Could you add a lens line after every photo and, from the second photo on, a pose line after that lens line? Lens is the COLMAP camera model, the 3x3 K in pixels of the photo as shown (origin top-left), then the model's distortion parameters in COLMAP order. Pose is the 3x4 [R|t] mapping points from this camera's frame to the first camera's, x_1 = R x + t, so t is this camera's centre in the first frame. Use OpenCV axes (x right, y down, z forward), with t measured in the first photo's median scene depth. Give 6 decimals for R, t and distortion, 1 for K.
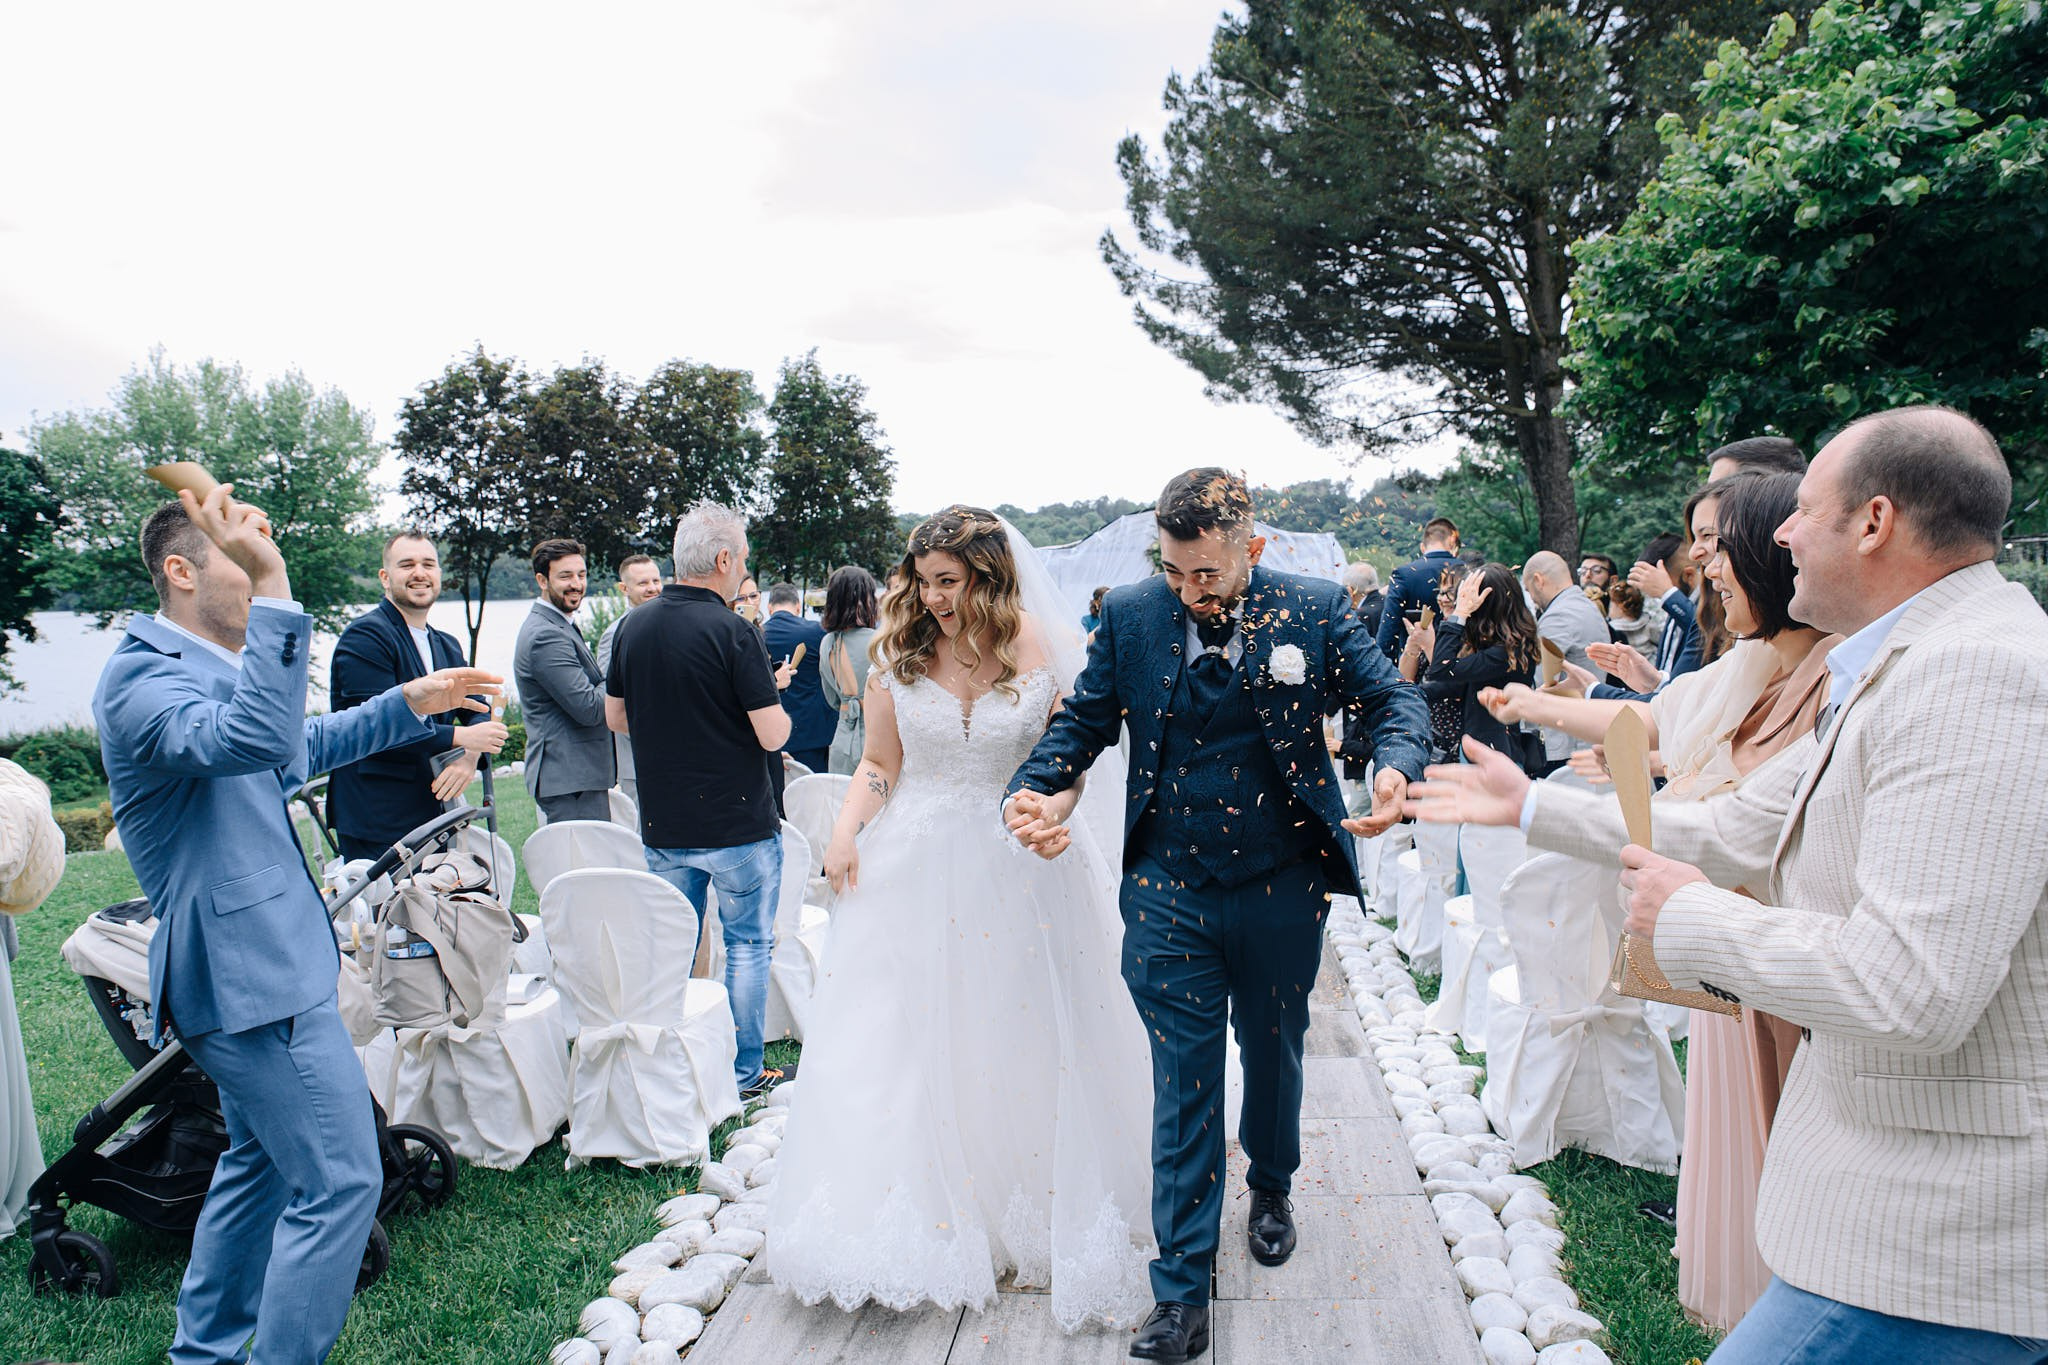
lens RADIAL K [[1371.4, 0, 1042.8], [0, 1371.4, 683.0], [0, 0, 1]] dist [-0.127754, 0.089115]
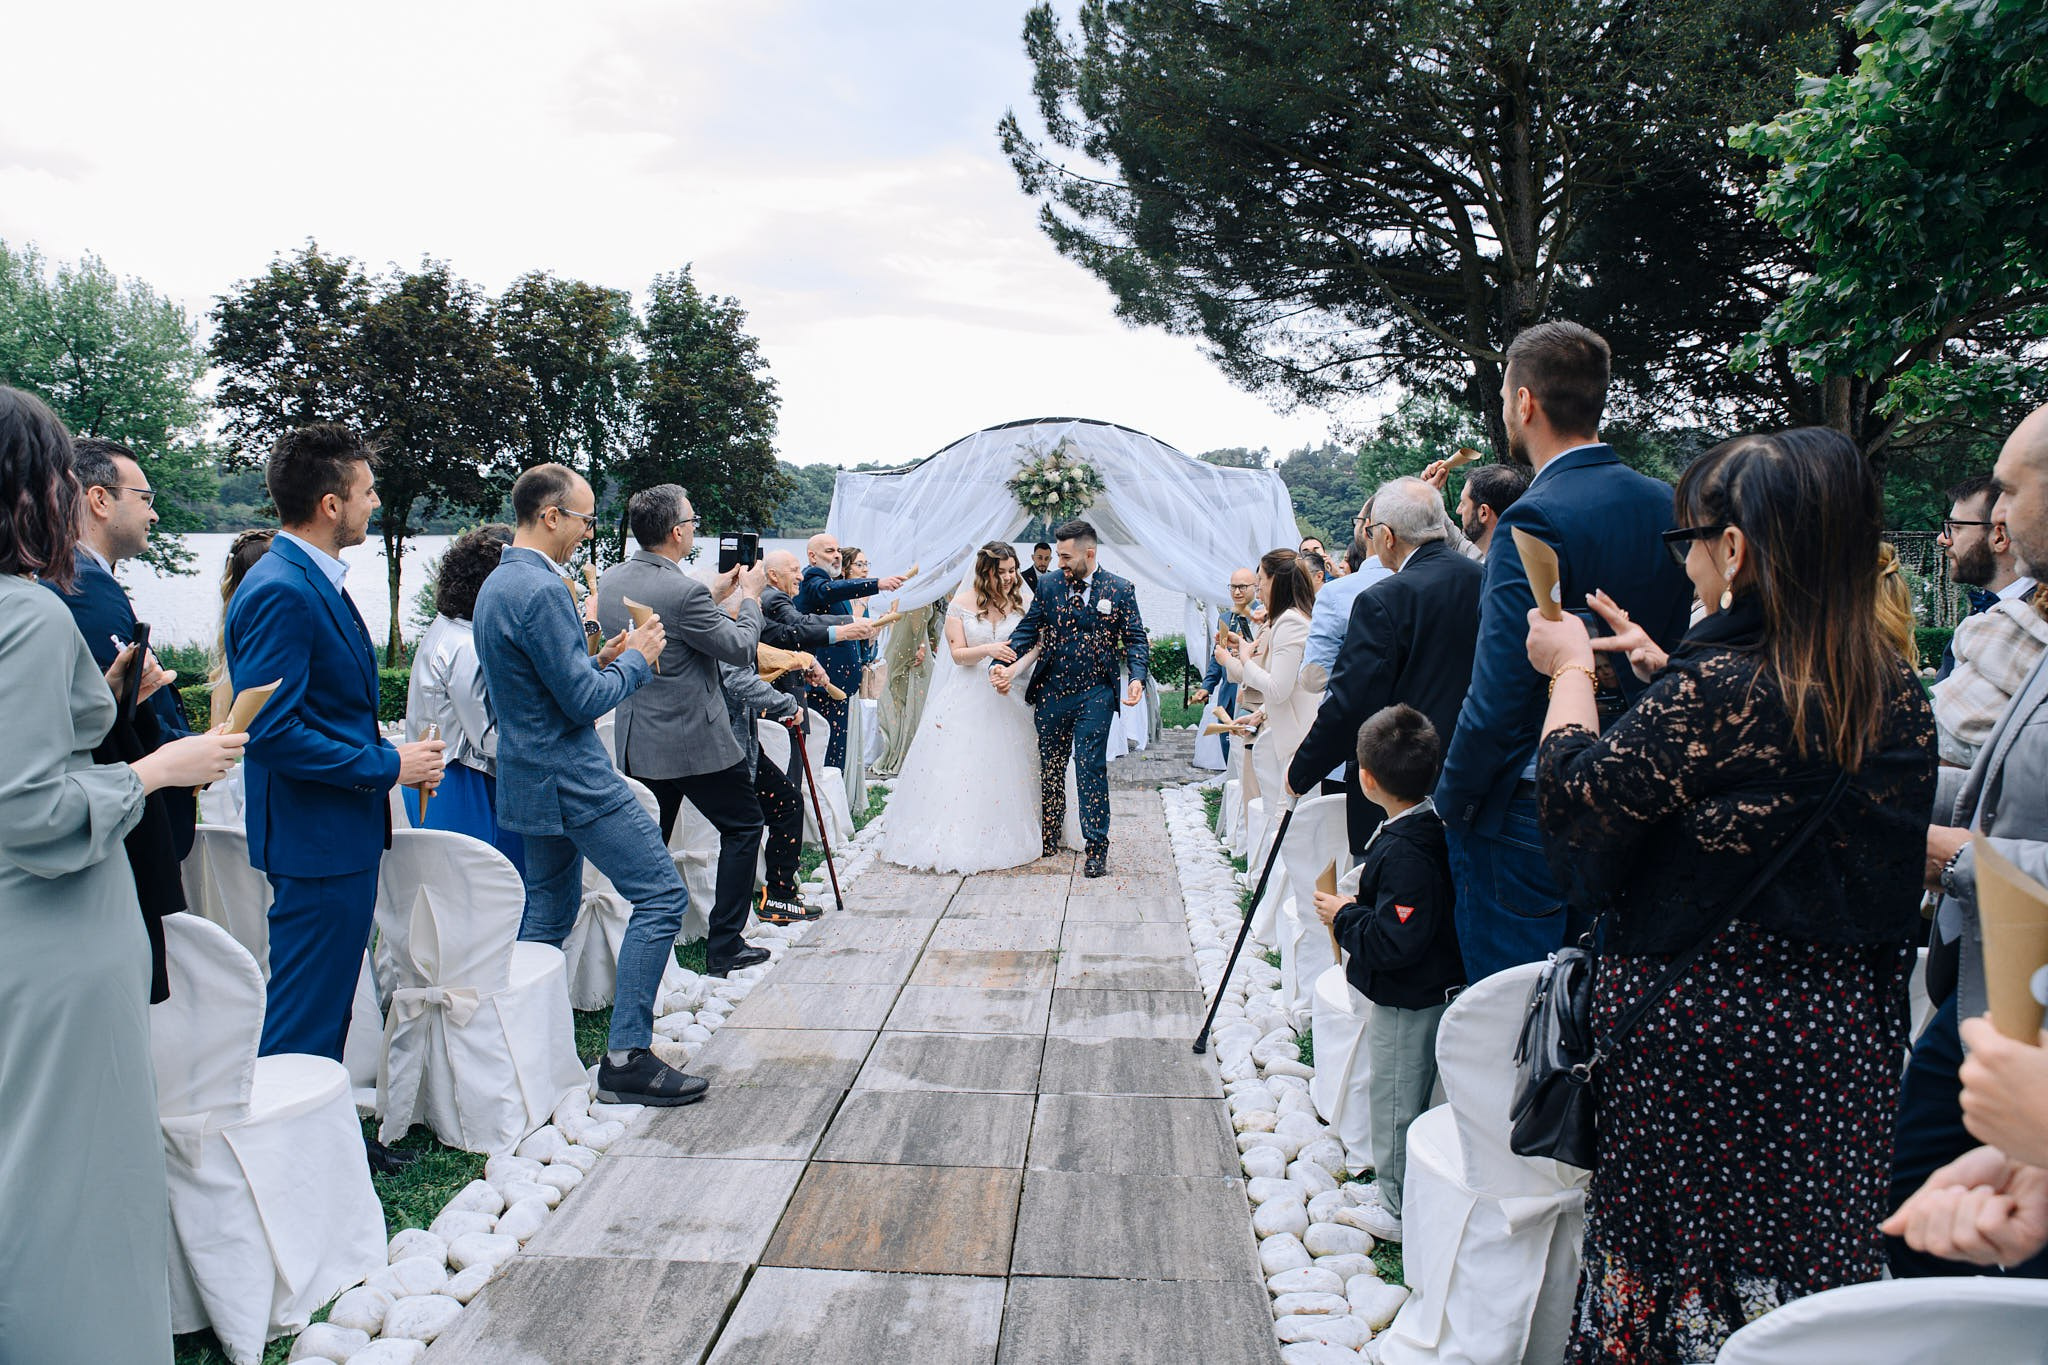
lens RADIAL K [[1378.2, 0, 1051.2], [0, 1378.2, 666.8], [0, 0, 1]] dist [-0.130810, 0.103195]
pose [[0.996687, 0.035836, 0.073013, 0.022292], [-0.037105, 0.999182, 0.016091, -0.007174], [-0.072376, -0.018747, 0.997201, 0.138843]]
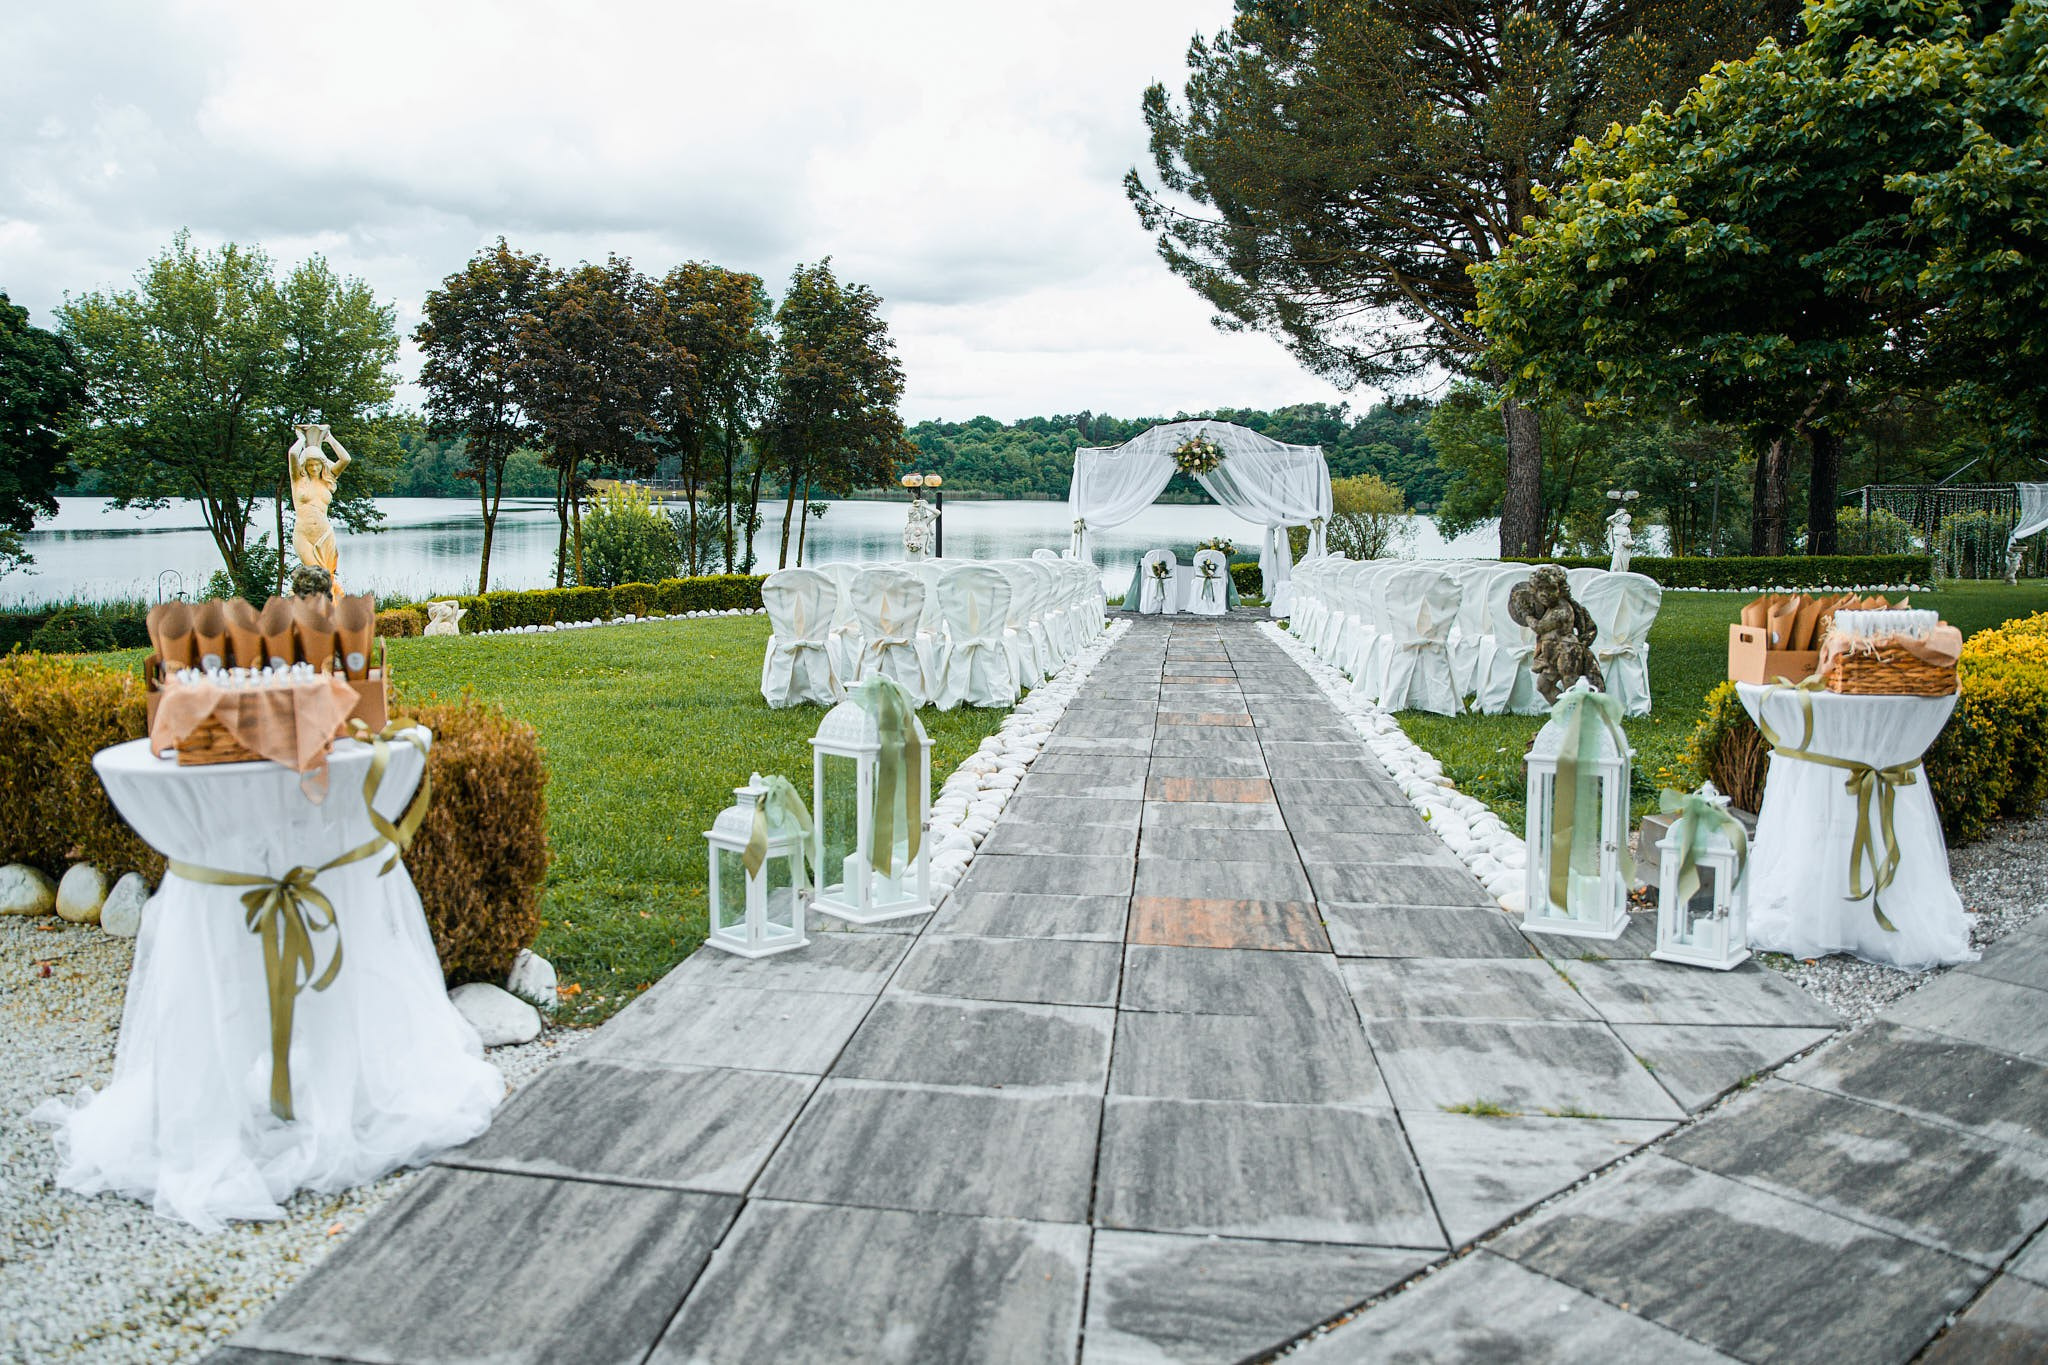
lens RADIAL K [[1463.8, 0, 1026.1], [0, 1463.8, 646.3], [0, 0, 1]] dist [-0.162401, 0.145579]
pose [[0.999315, 0.035802, 0.009359, -0.031909], [-0.036027, 0.999035, 0.025133, 0.023922], [-0.008450, -0.025453, 0.999640, -0.163185]]
